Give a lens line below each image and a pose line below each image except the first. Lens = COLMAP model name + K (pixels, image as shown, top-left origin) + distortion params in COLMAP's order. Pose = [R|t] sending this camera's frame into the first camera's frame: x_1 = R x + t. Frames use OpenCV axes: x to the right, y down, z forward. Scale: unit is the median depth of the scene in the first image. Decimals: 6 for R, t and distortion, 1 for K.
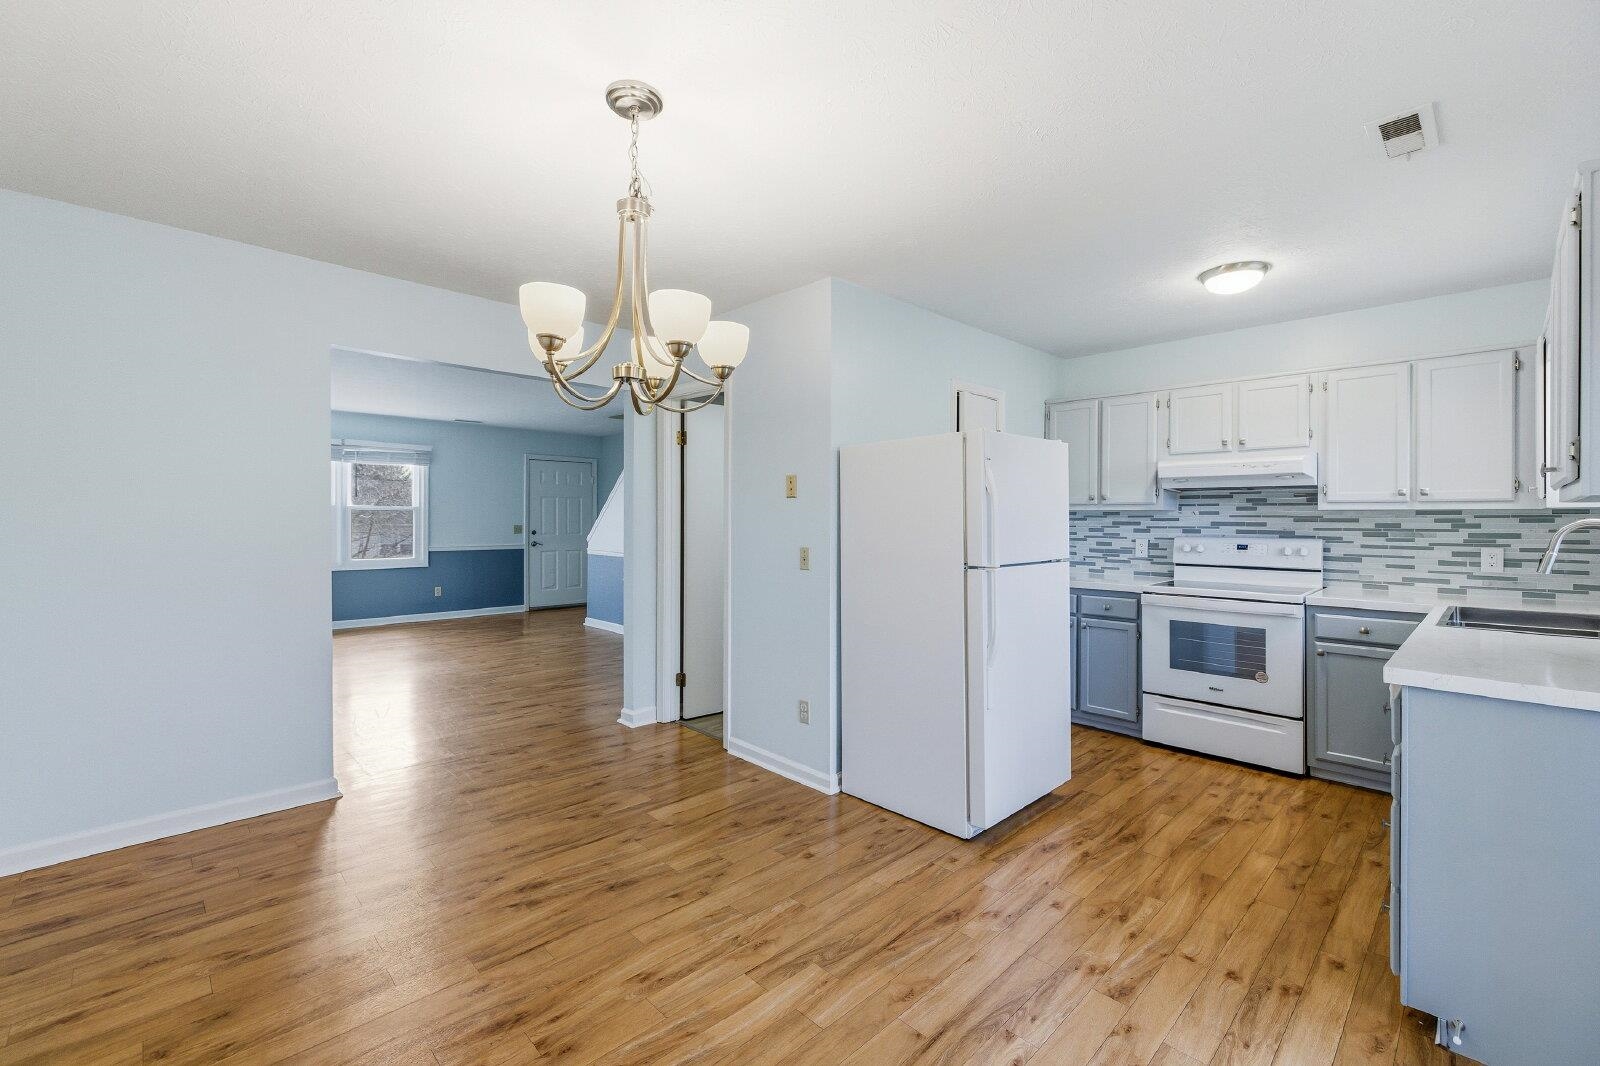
lens RADIAL K [[679.7, 0, 794.0], [0, 679.7, 508.2], [0, 0, 1]] dist [0.004051, -0.000938]
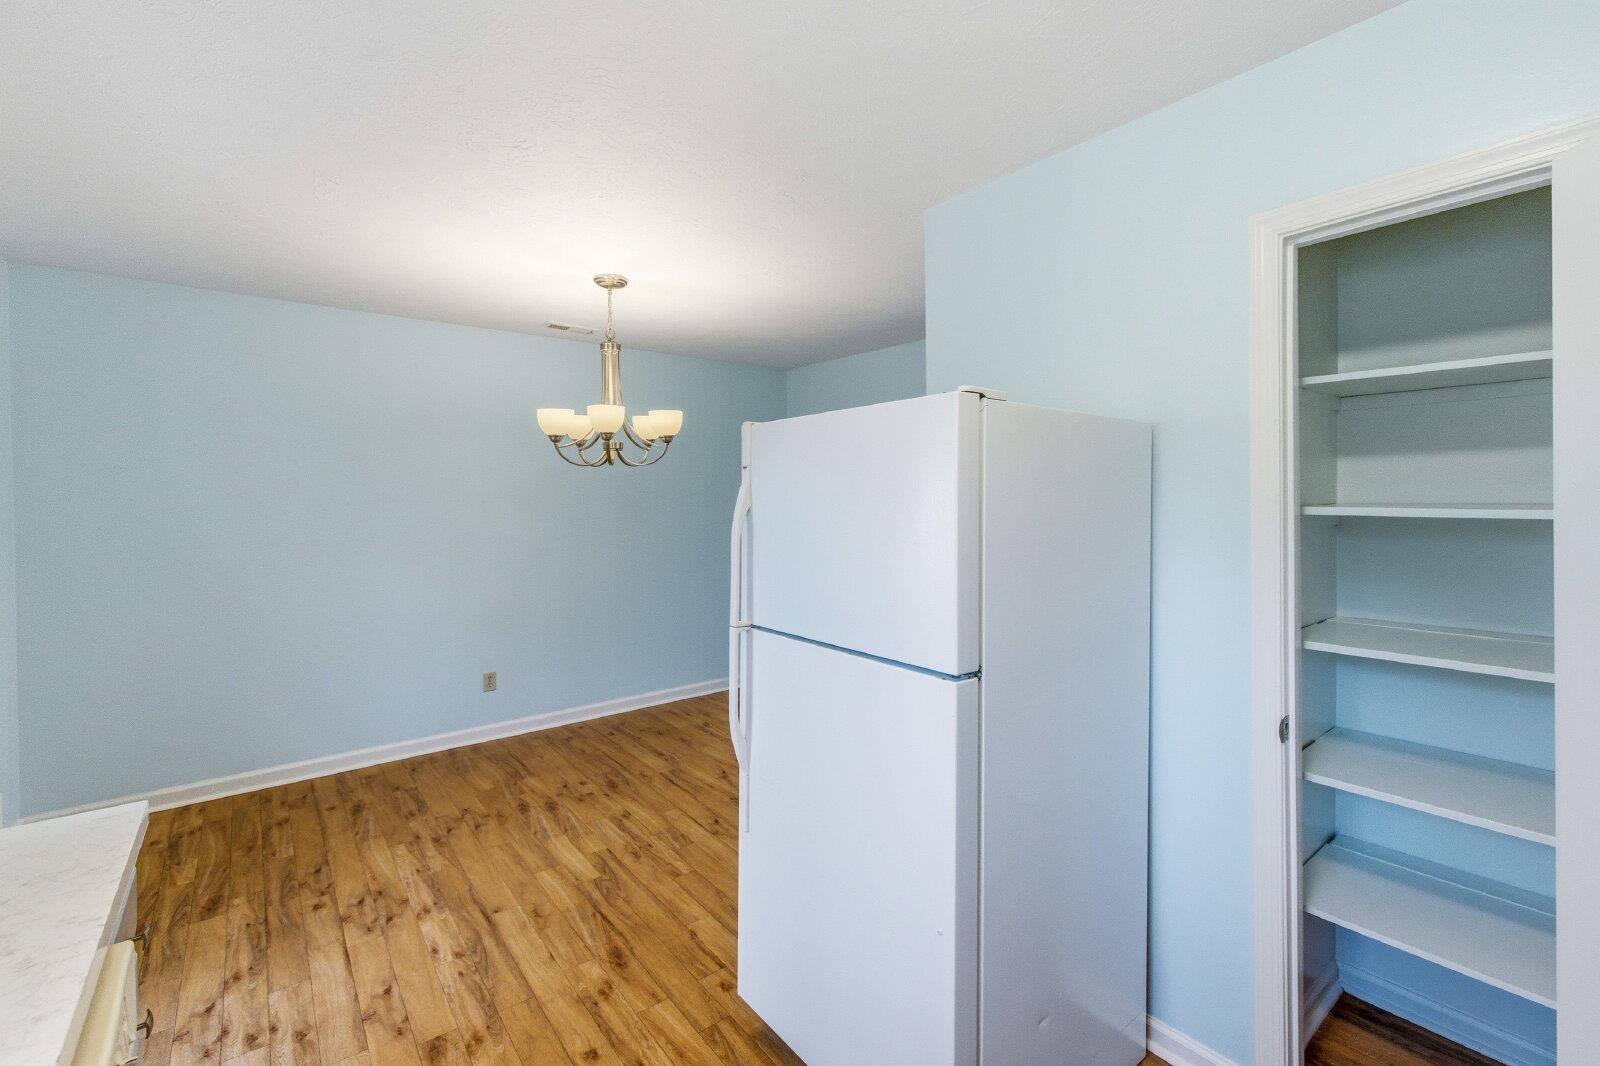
lens RADIAL K [[679.7, 0, 806.9], [0, 679.7, 506.9], [0, 0, 1]] dist [0.004051, -0.000938]
pose [[-0.078416, 0.012674, -0.996840, 1.329386], [0.007945, 0.999895, 0.012088, -0.063290], [0.996889, -0.006972, -0.078508, 1.531337]]
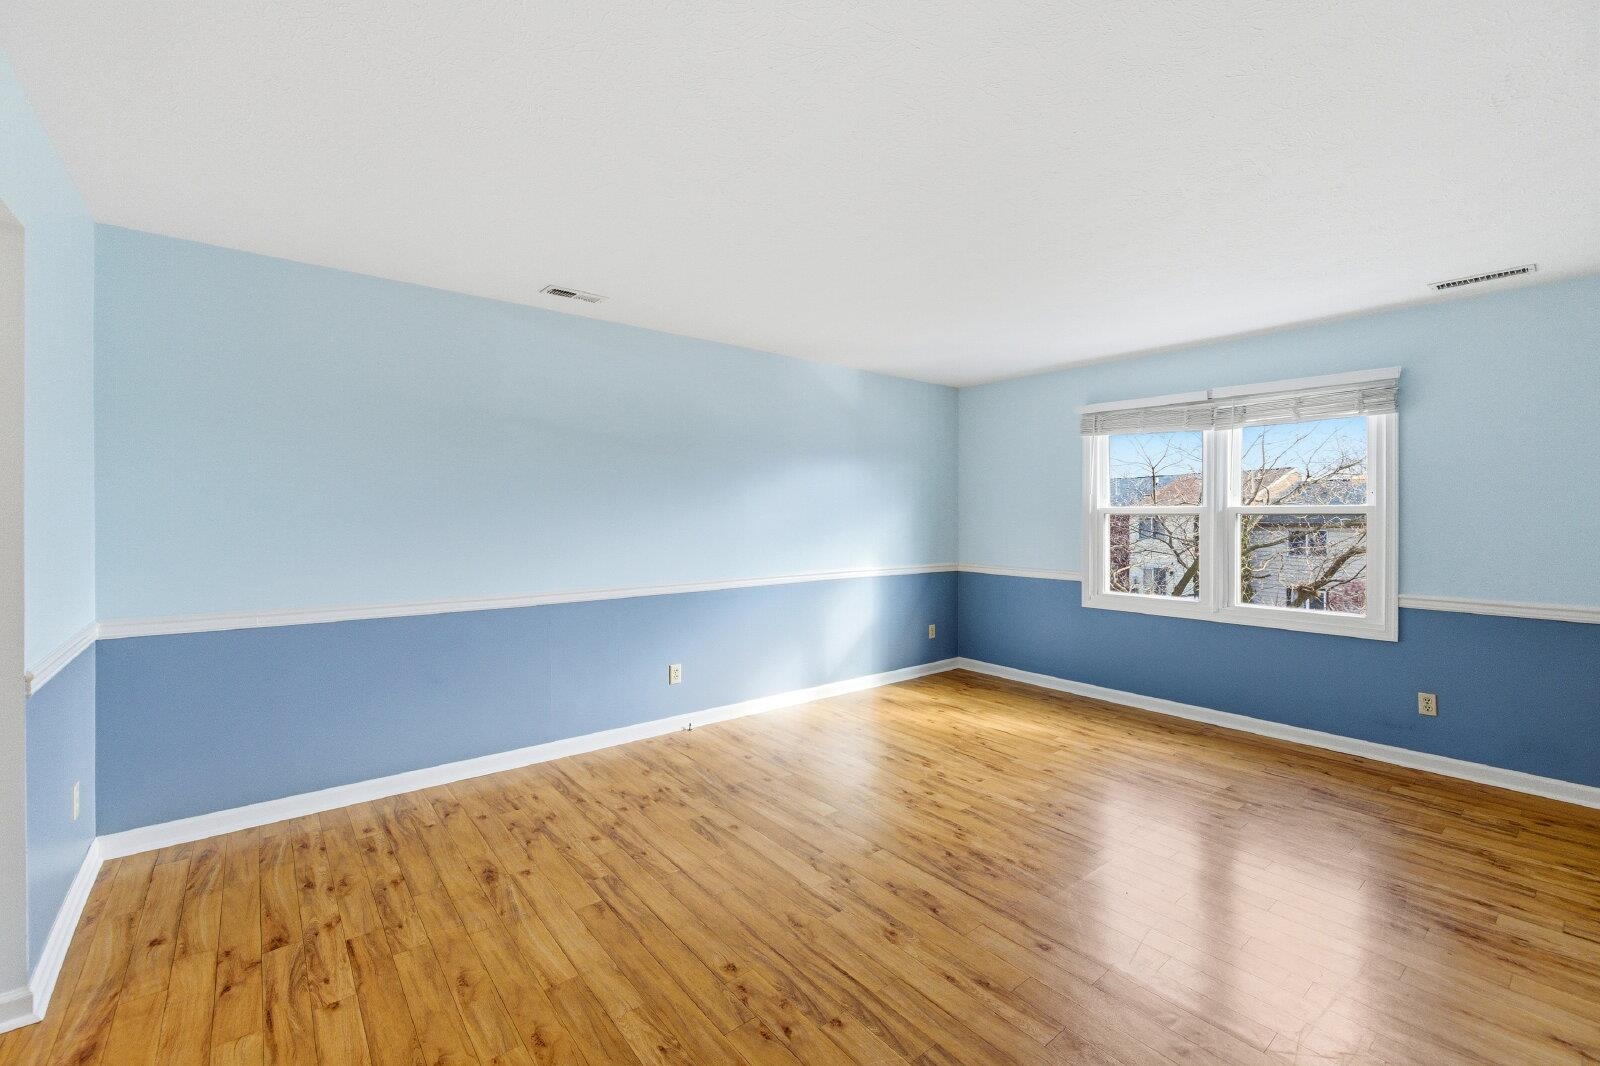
lens RADIAL K [[679.7, 0, 798.5], [0, 679.7, 522.3], [0, 0, 1]] dist [0.004051, -0.000938]
pose [[-0.077267, 0.007400, -0.996983, -0.298084], [0.004539, 0.999965, 0.007070, 0.016263], [0.997000, -0.003979, -0.077298, 2.751169]]
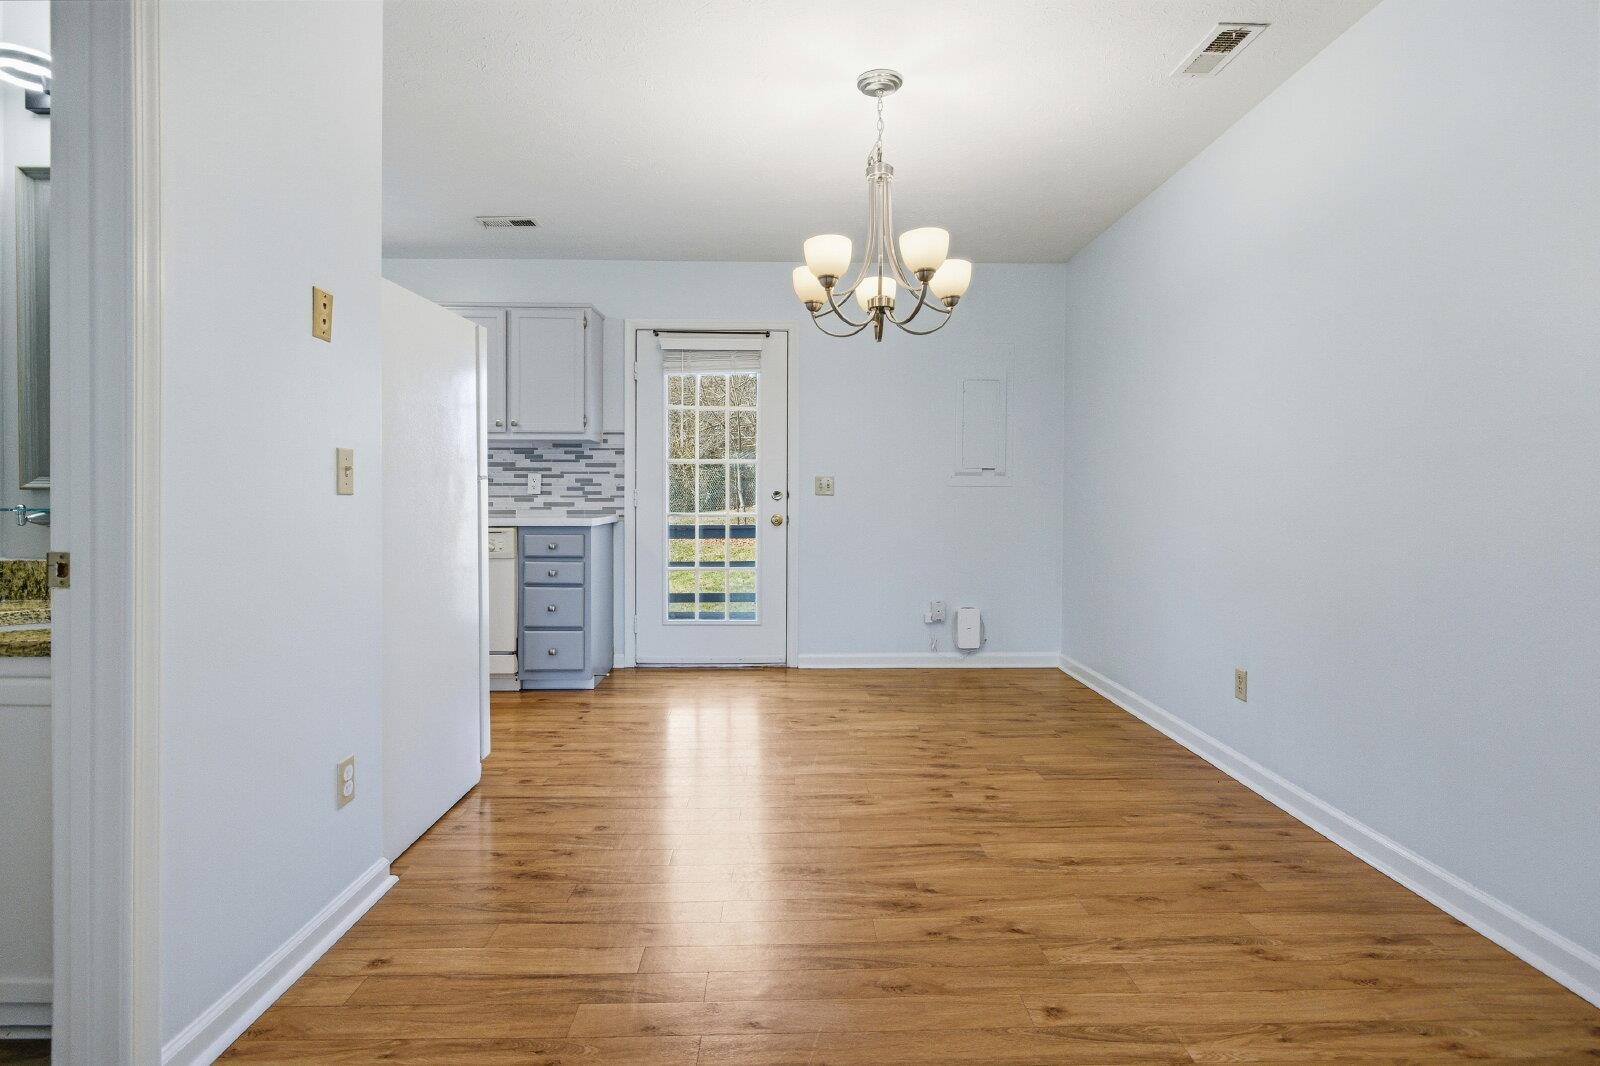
lens RADIAL K [[787.5, 0, 811.3], [0, 787.5, 511.5], [0, 0, 1]] dist [-0.005599, -0.000251]
pose [[-0.744193, -0.020332, 0.667655, -1.054665], [-0.015146, 0.999793, 0.013564, 0.152361], [-0.667793, -0.000018, -0.744347, 2.052189]]
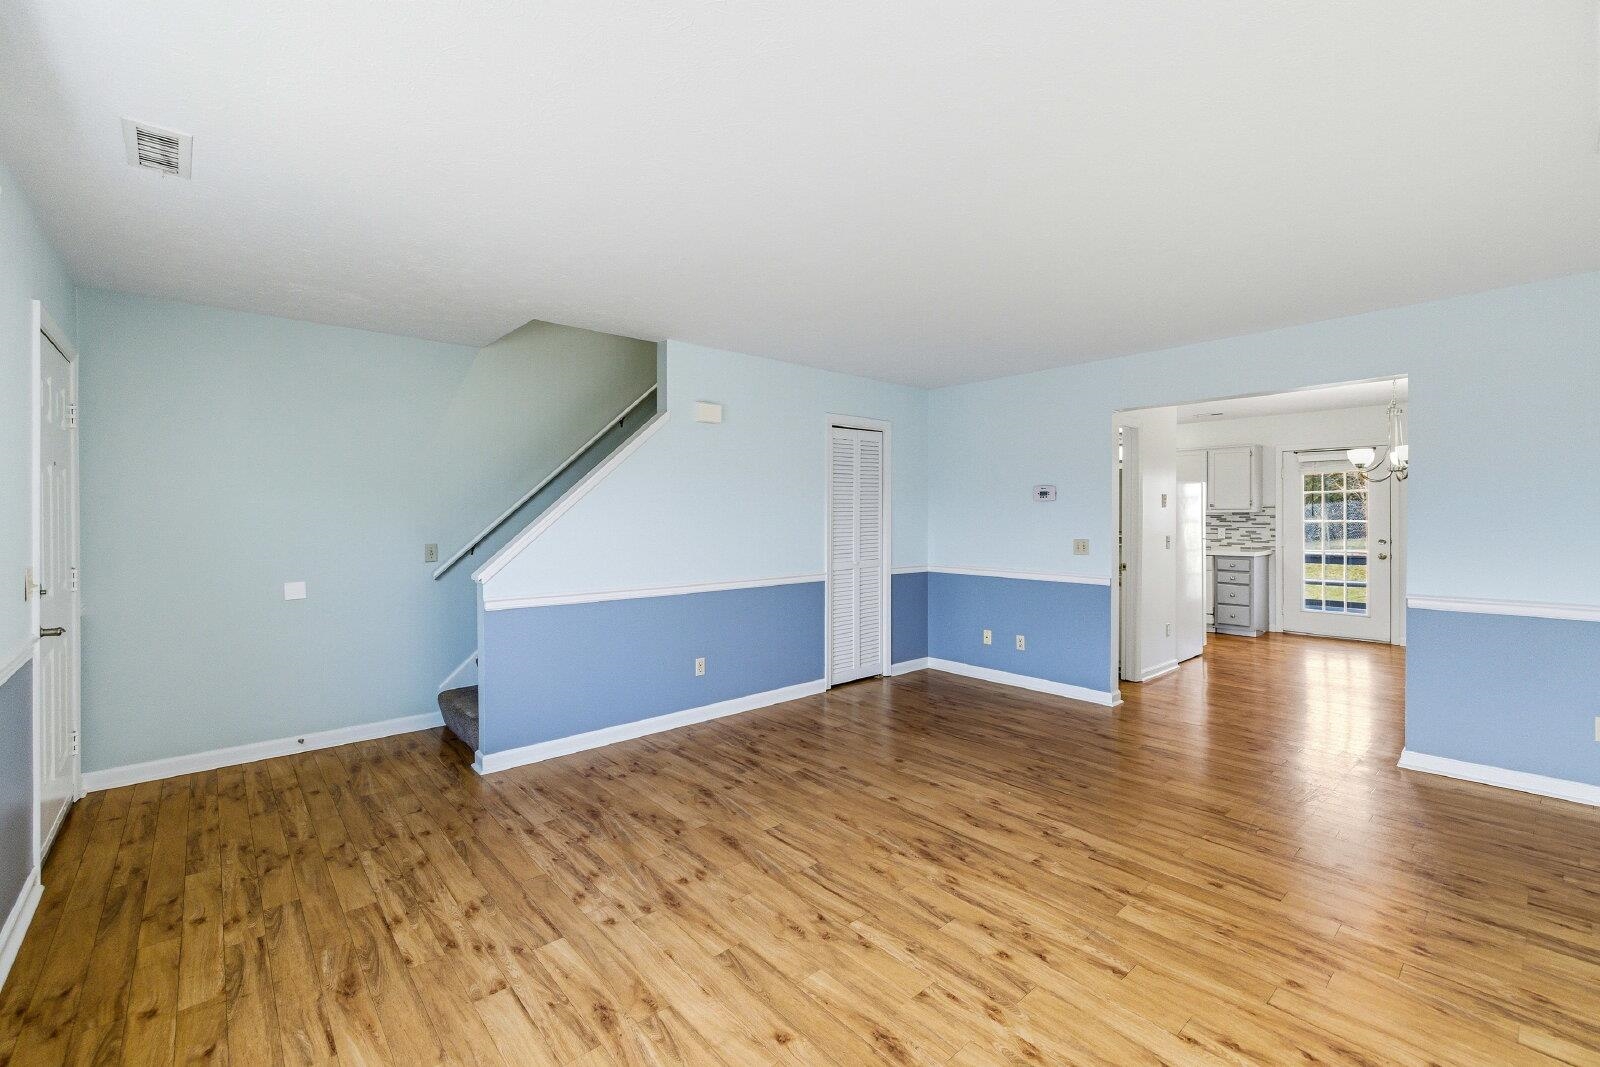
lens RADIAL K [[679.7, 0, 796.9], [0, 679.7, 520.1], [0, 0, 1]] dist [0.004051, -0.000938]
pose [[0.042204, -0.009142, 0.999067, -3.030916], [-0.004694, 0.999945, 0.009348, 0.007572], [-0.999098, -0.005084, 0.042159, 3.216976]]
